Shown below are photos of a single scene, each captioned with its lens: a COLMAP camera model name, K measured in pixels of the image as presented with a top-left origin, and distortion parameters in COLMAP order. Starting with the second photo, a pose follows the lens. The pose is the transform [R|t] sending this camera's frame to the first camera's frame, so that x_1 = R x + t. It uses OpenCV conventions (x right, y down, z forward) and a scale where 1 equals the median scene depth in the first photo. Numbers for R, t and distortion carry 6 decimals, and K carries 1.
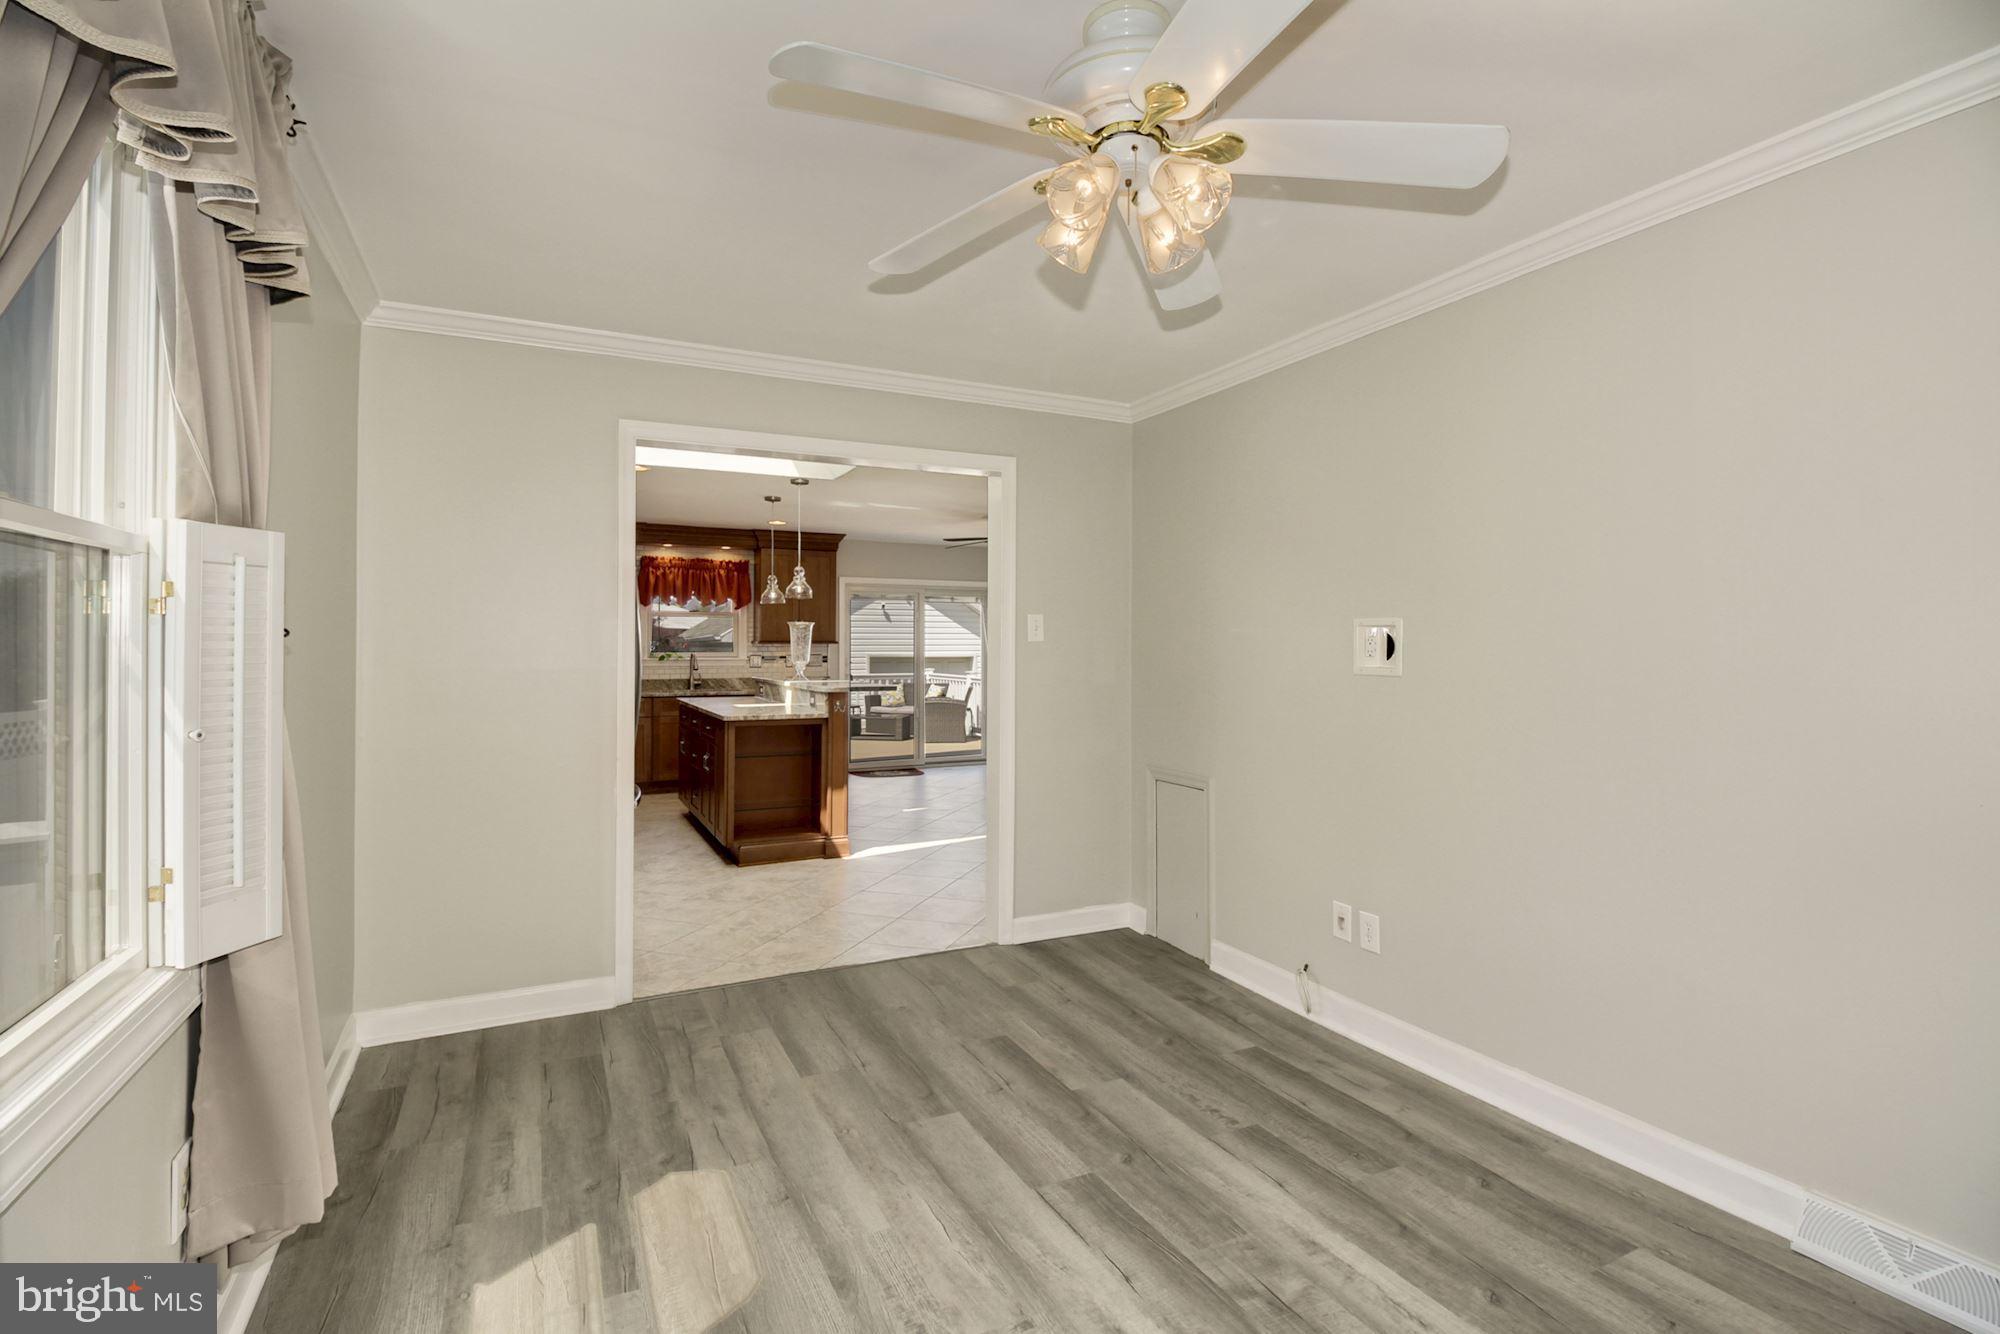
lens RADIAL K [[929.9, 0, 994.5], [0, 929.9, 633.9], [0, 0, 1]] dist [0.024451, -0.027261]
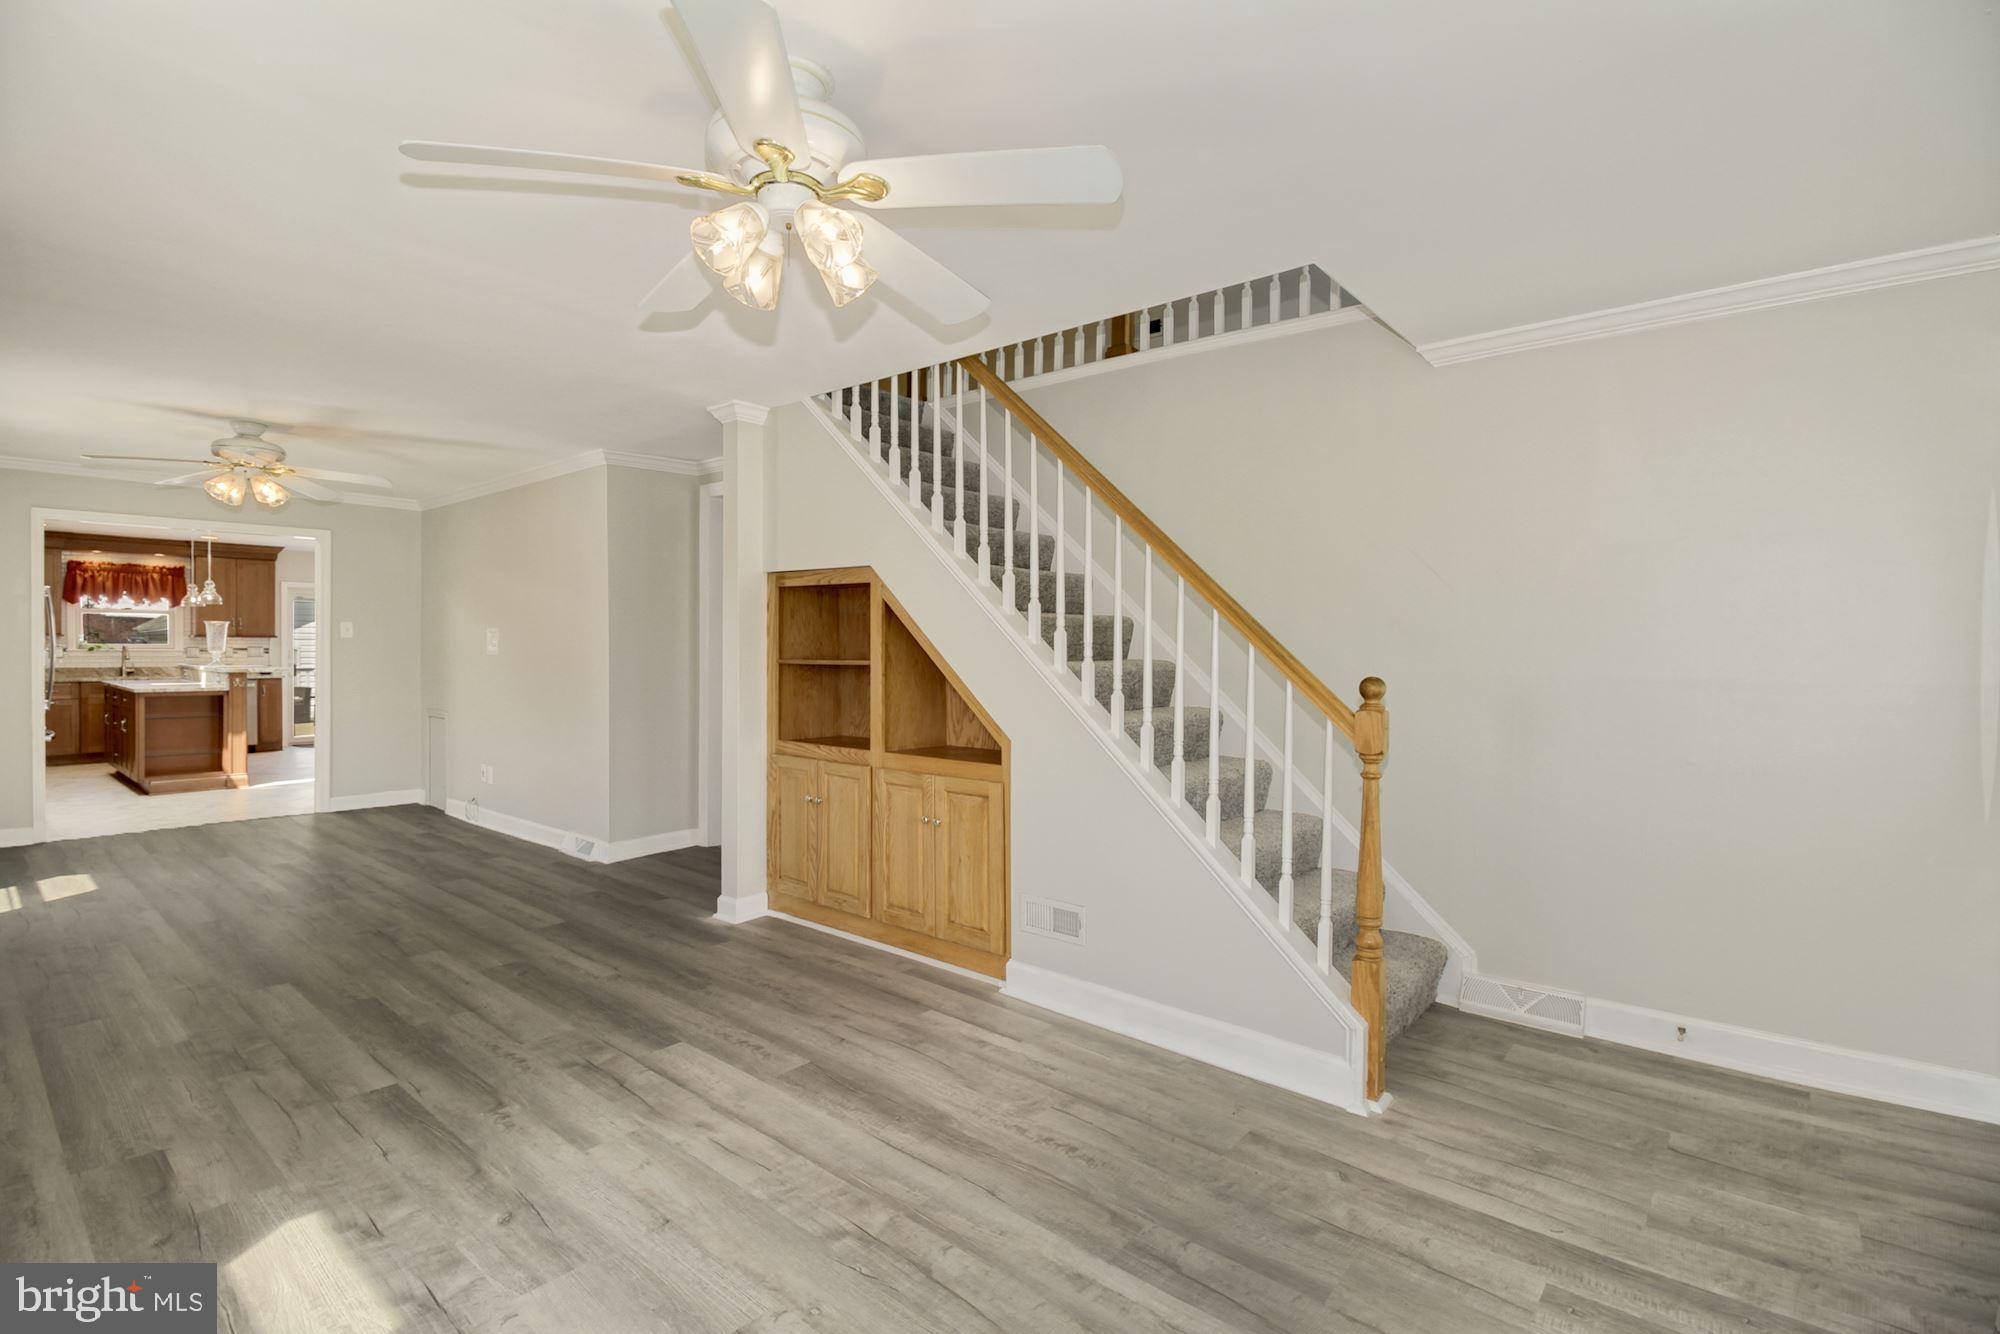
lens RADIAL K [[923.6, 0, 1006.4], [0, 923.6, 666.2], [0, 0, 1]] dist [-0.001847, -0.012613]
pose [[0.912883, -0.006272, 0.408172, 0.286077], [-0.010398, 0.999200, 0.038610, -0.011106], [-0.408088, -0.039491, 0.912088, -0.645376]]
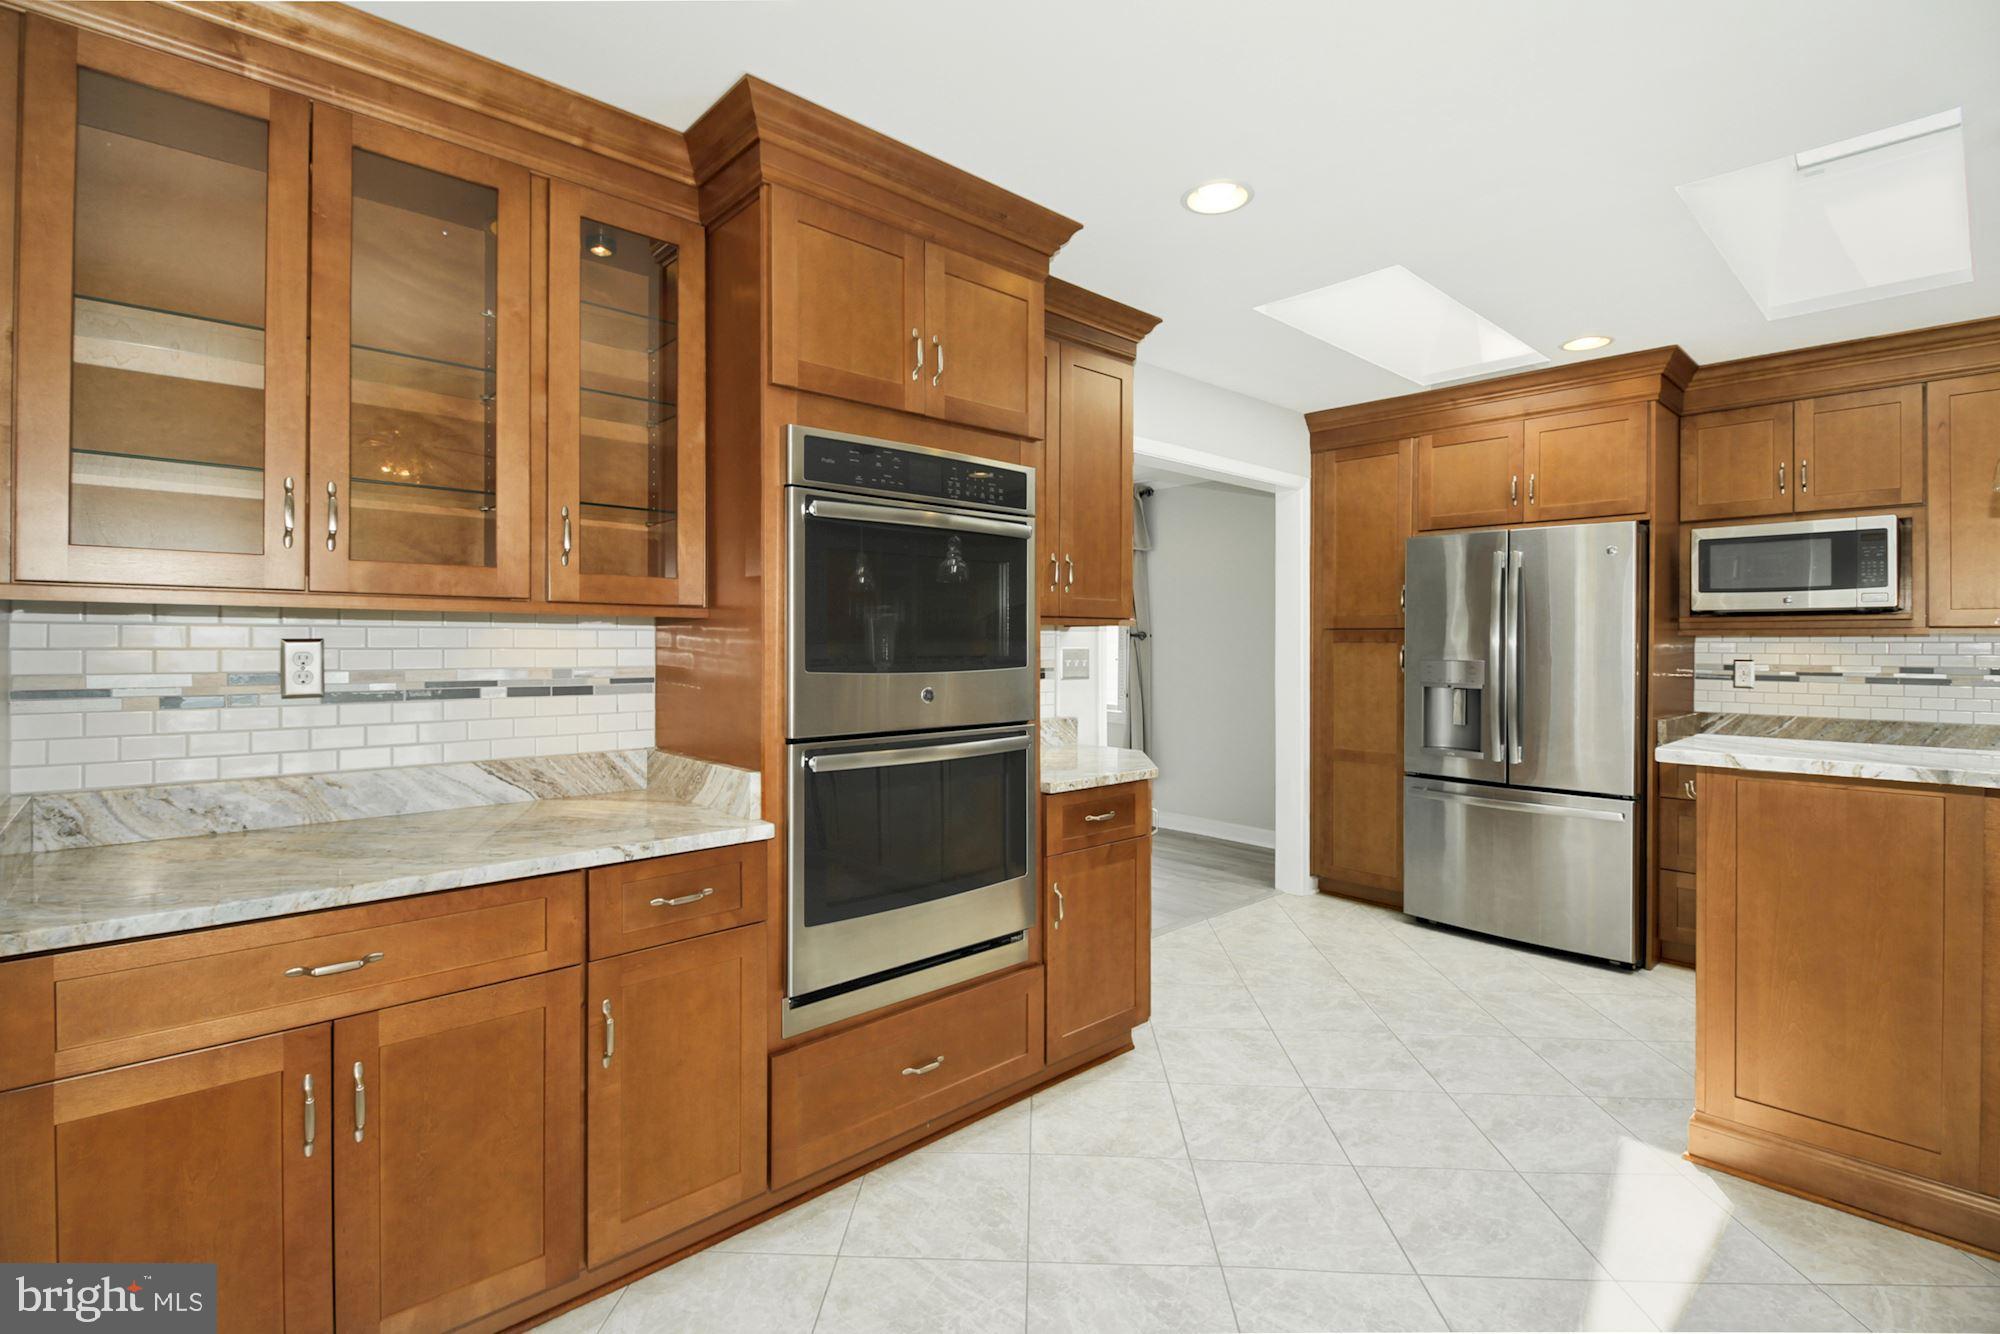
lens RADIAL K [[929.9, 0, 994.5], [0, 929.9, 633.9], [0, 0, 1]] dist [0.024451, -0.027261]
pose [[-0.959170, -0.007352, -0.282736, 0.213693], [-0.001967, 0.999811, -0.019325, 0.017421], [0.282824, -0.017979, -0.959003, 1.127852]]
